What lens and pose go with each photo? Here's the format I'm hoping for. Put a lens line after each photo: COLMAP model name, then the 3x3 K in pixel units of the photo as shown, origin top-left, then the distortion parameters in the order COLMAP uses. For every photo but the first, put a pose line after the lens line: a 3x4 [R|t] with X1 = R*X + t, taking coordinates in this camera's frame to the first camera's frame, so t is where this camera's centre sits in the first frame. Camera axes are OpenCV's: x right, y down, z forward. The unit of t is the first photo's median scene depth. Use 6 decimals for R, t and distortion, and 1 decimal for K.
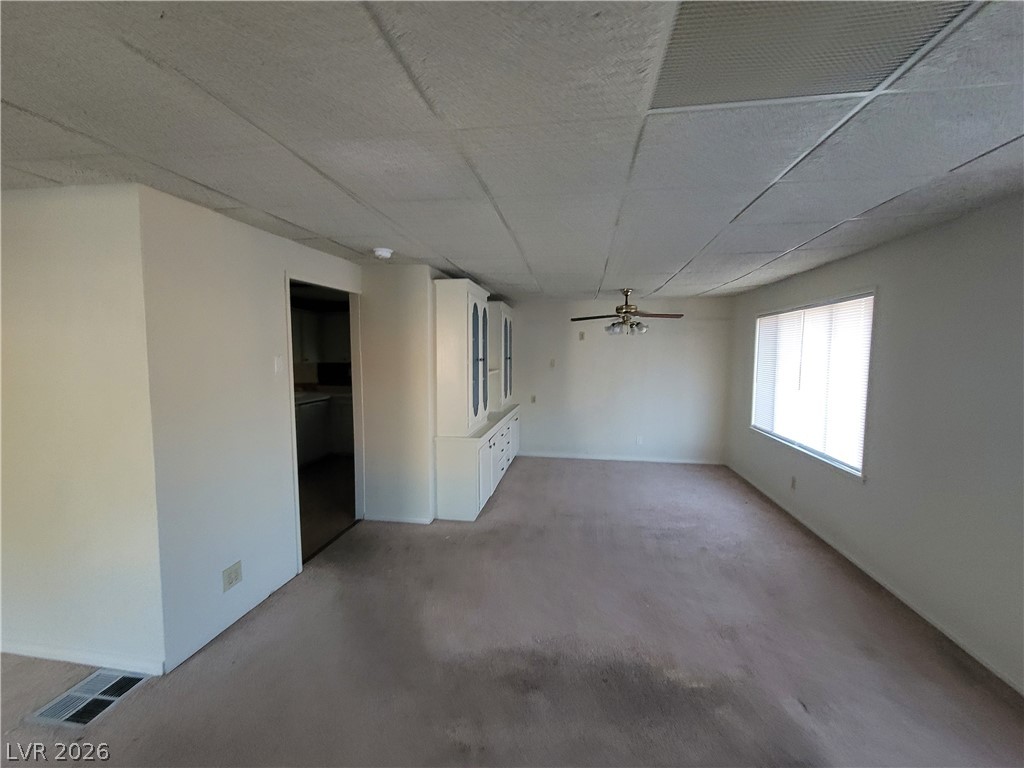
lens RADIAL K [[421.5, 0, 513.3], [0, 421.5, 383.3], [0, 0, 1]] dist [-0.011789, 0.005822]
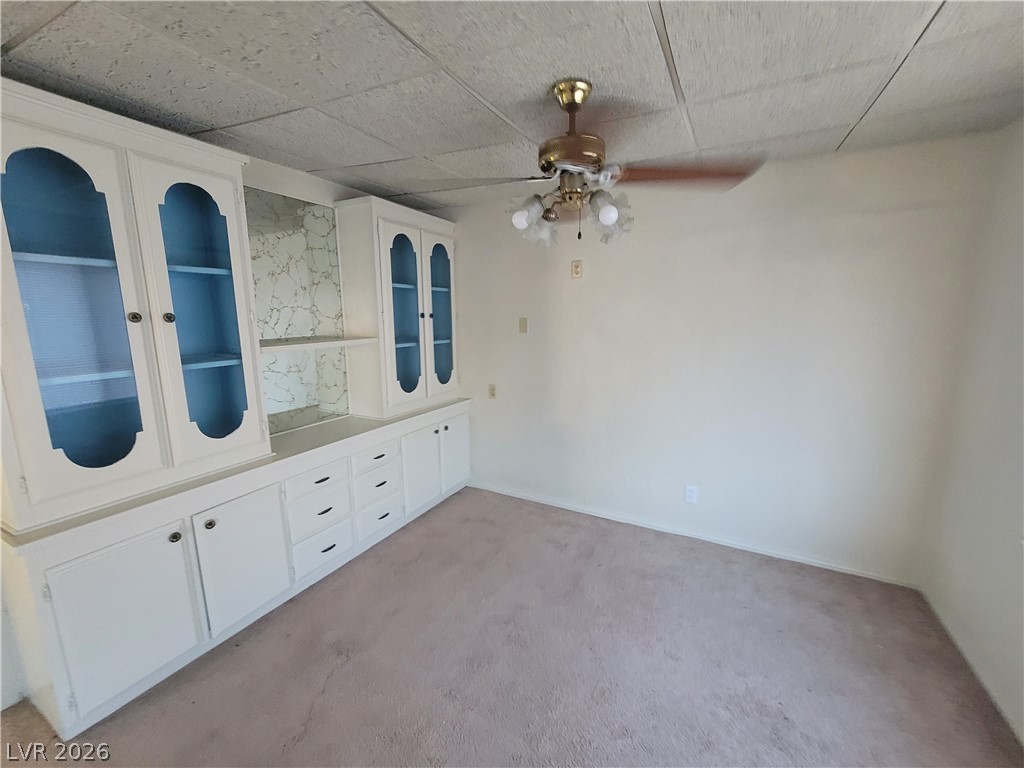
lens RADIAL K [[419.1, 0, 518.2], [0, 419.1, 381.9], [0, 0, 1]] dist [-0.014310, 0.005083]
pose [[0.945476, 0.050646, -0.321731, 0.396475], [-0.019545, 0.994878, 0.099175, -0.043900], [0.325106, -0.087479, 0.941623, 0.791801]]
